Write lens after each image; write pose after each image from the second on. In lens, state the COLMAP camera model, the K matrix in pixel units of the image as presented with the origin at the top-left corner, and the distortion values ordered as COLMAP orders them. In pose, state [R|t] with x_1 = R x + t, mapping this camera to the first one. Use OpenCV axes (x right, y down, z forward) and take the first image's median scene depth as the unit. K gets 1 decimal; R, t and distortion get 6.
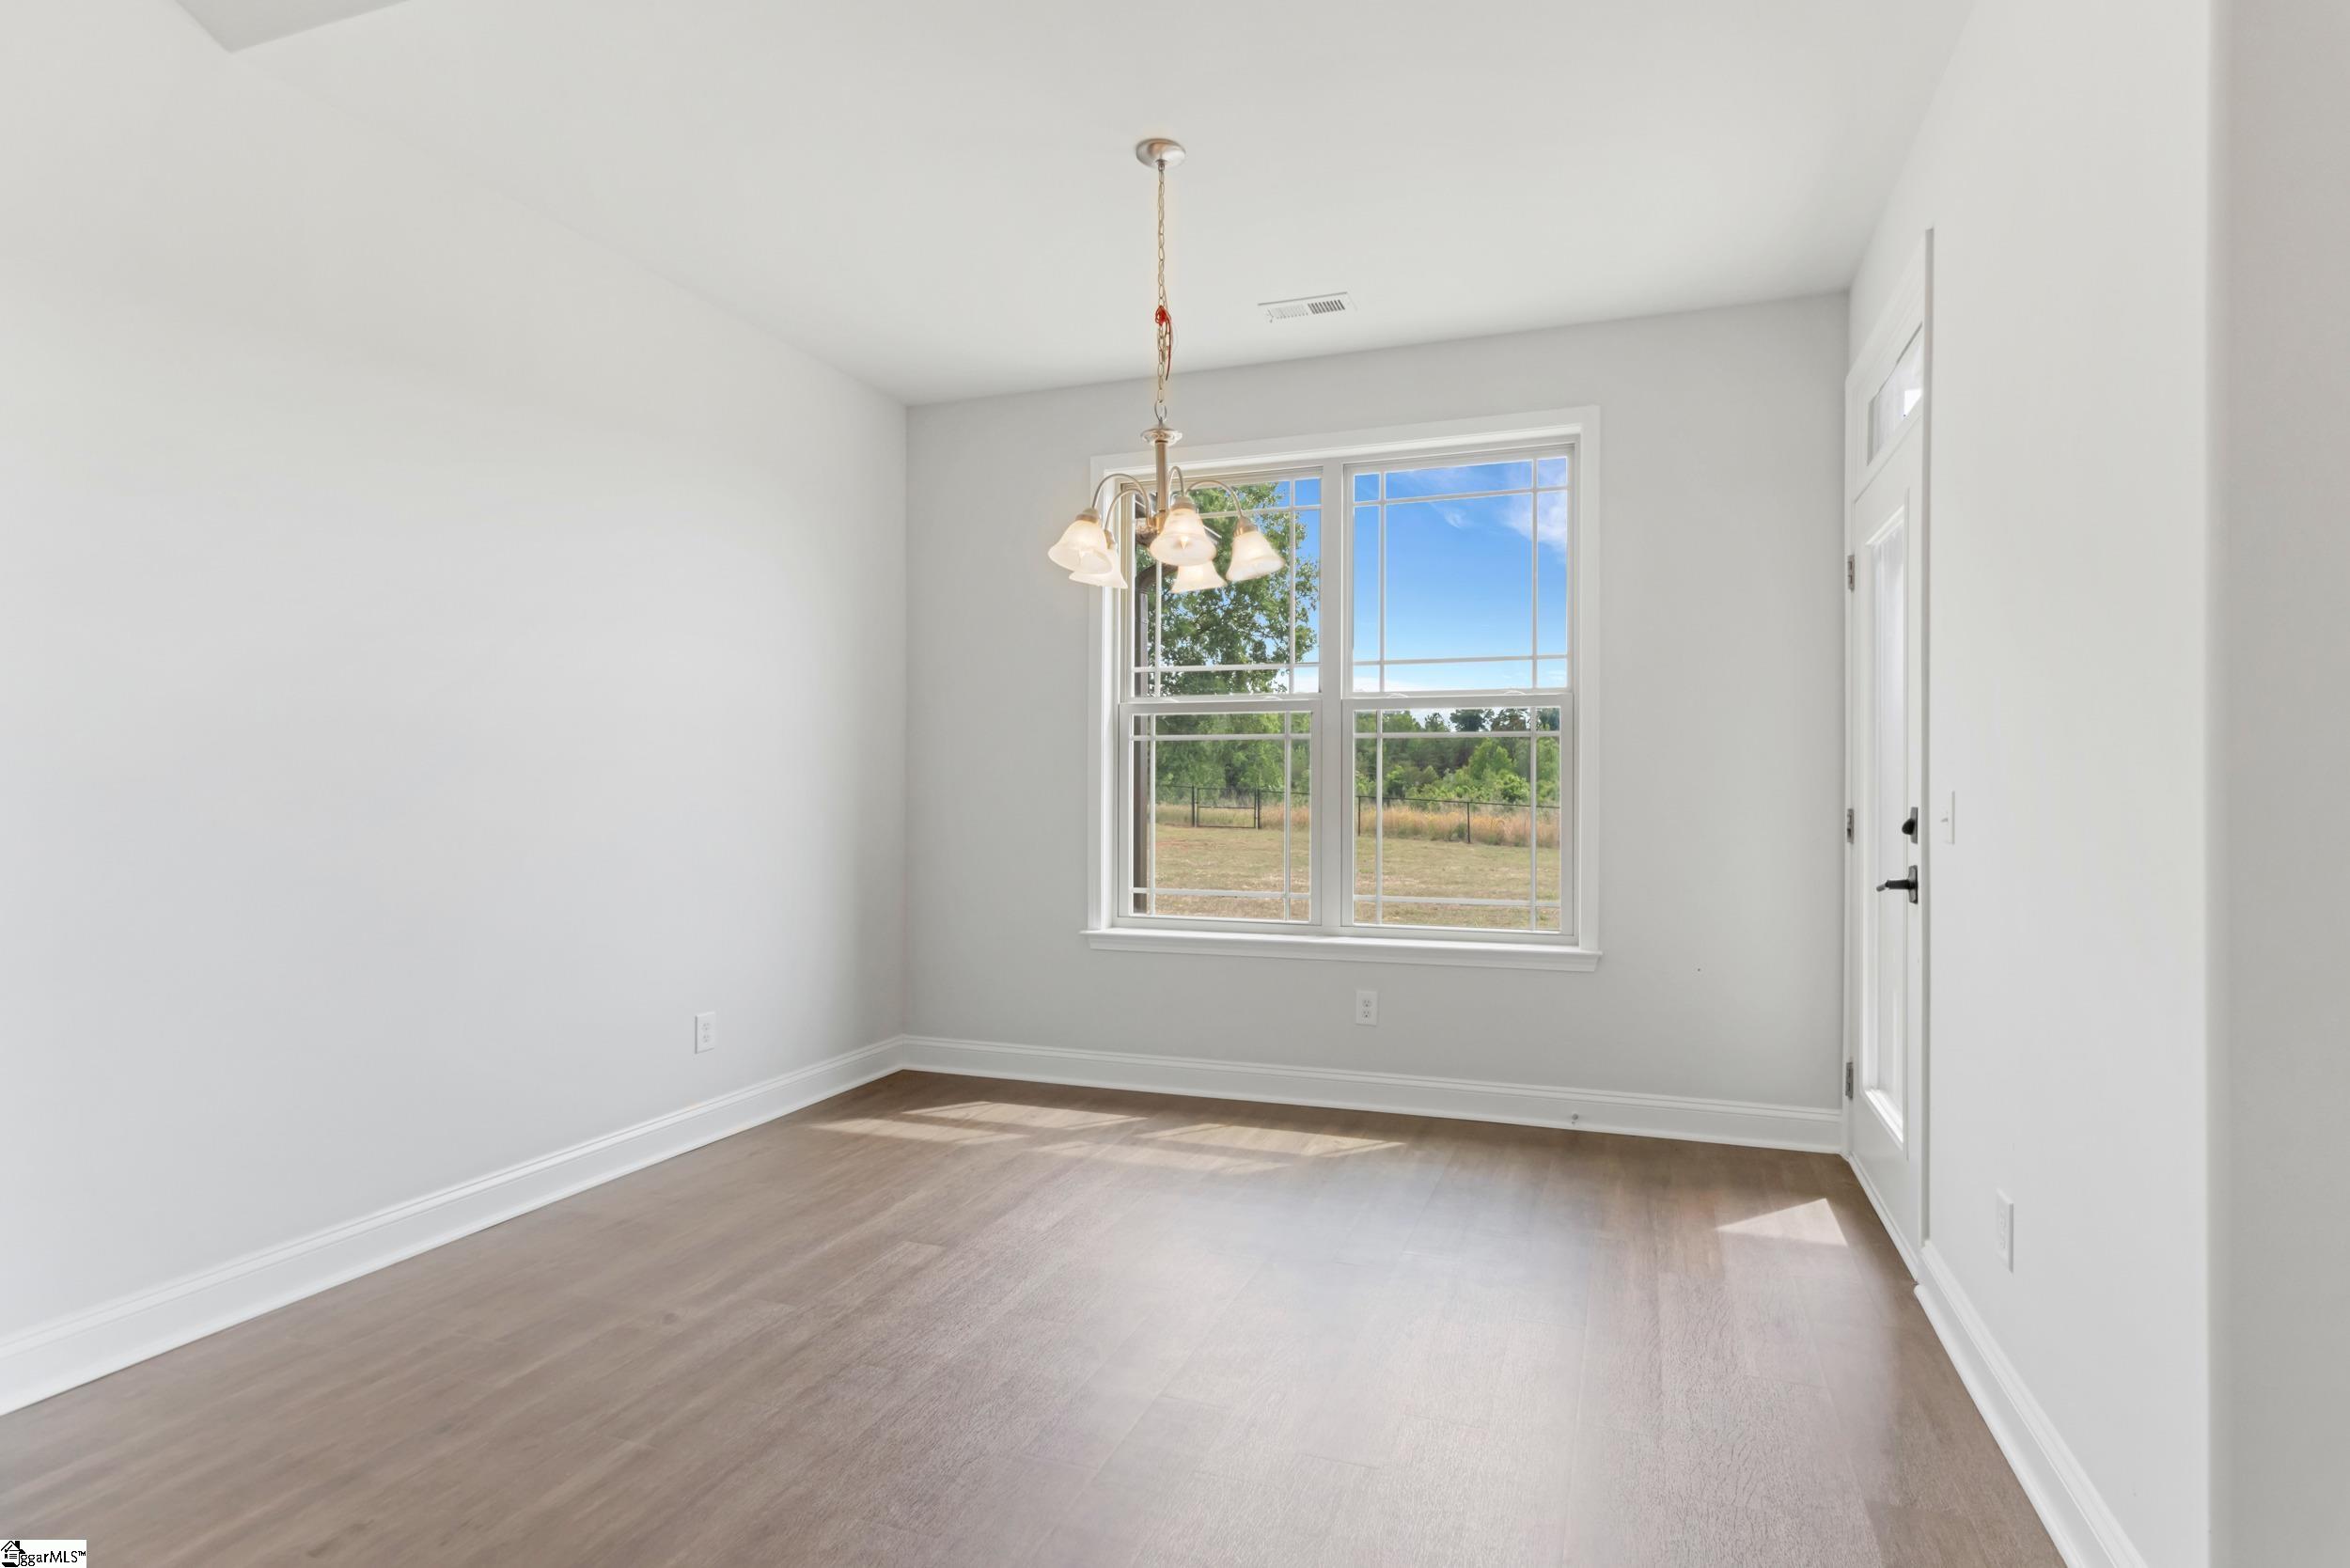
lens RADIAL K [[1150.0, 0, 1216.0], [0, 1150.0, 776.1], [0, 0, 1]] dist [0.003997, 0.004160]
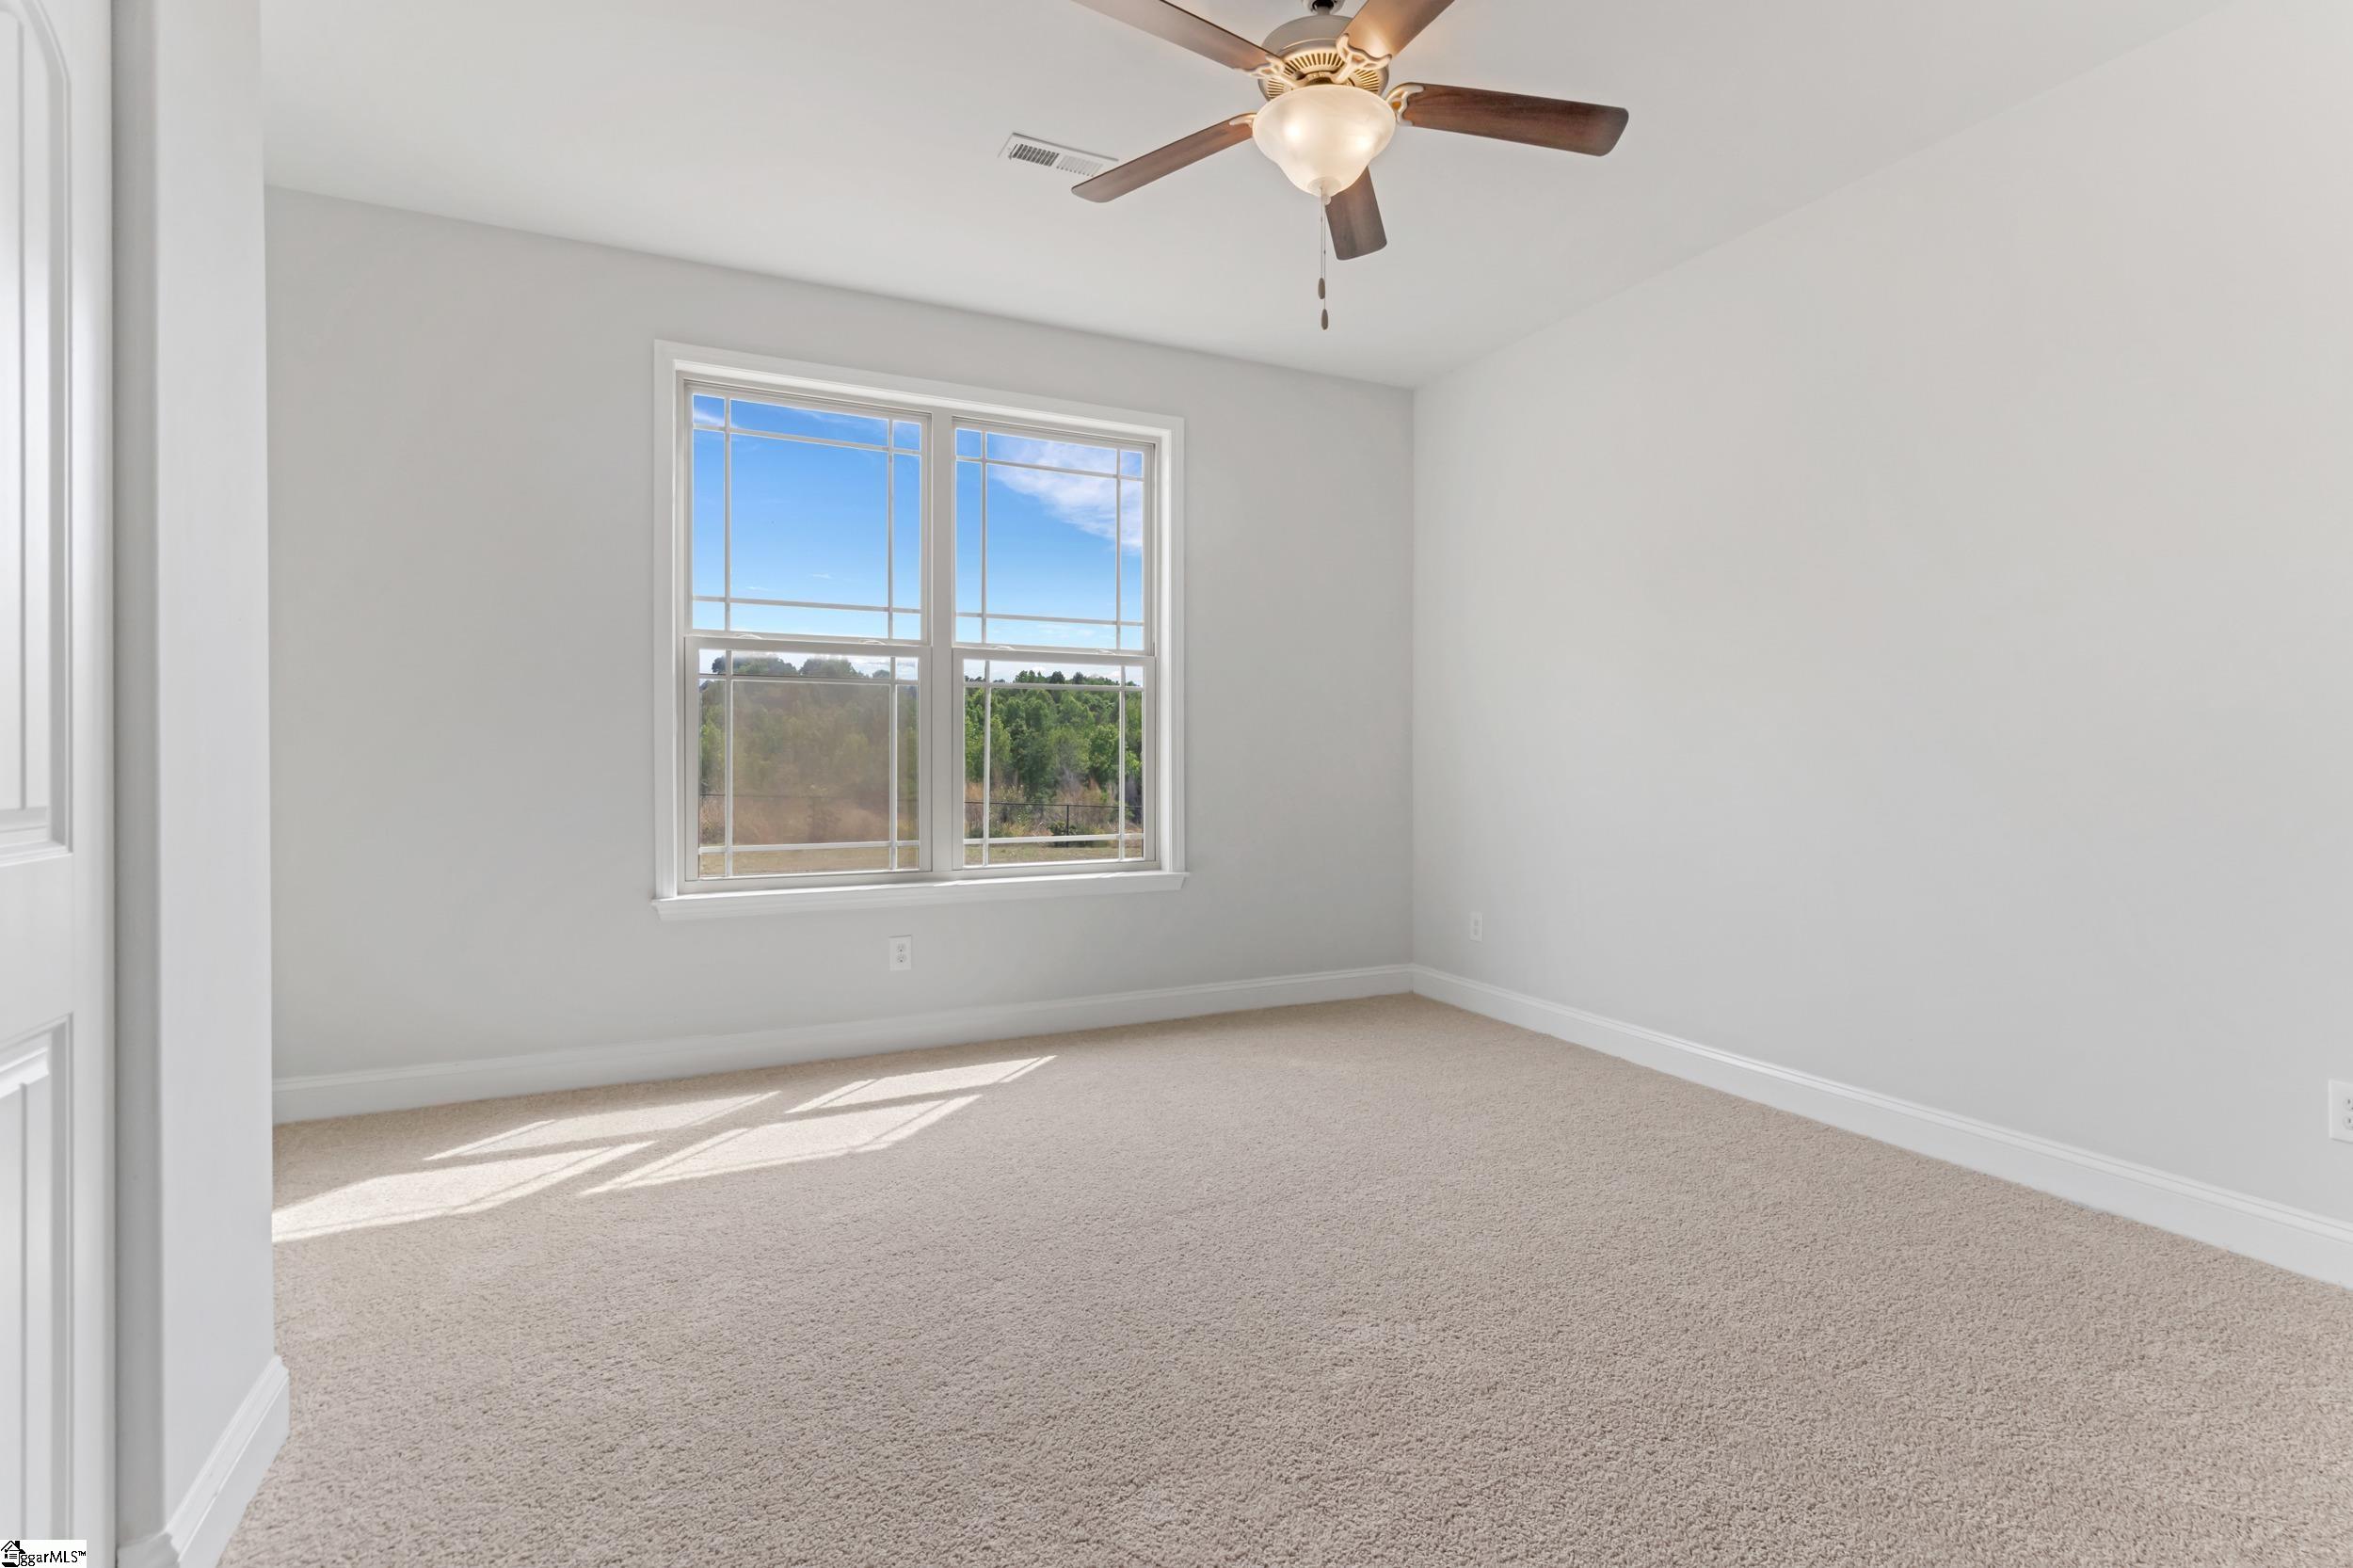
lens RADIAL K [[1105.6, 0, 1220.6], [0, 1105.6, 757.3], [0, 0, 1]] dist [-0.002420, -0.000049]
pose [[0.719585, -0.008572, 0.694351, -0.398386], [-0.014164, 0.999535, 0.027018, -0.000053], [-0.694260, -0.029276, 0.719129, 0.125177]]
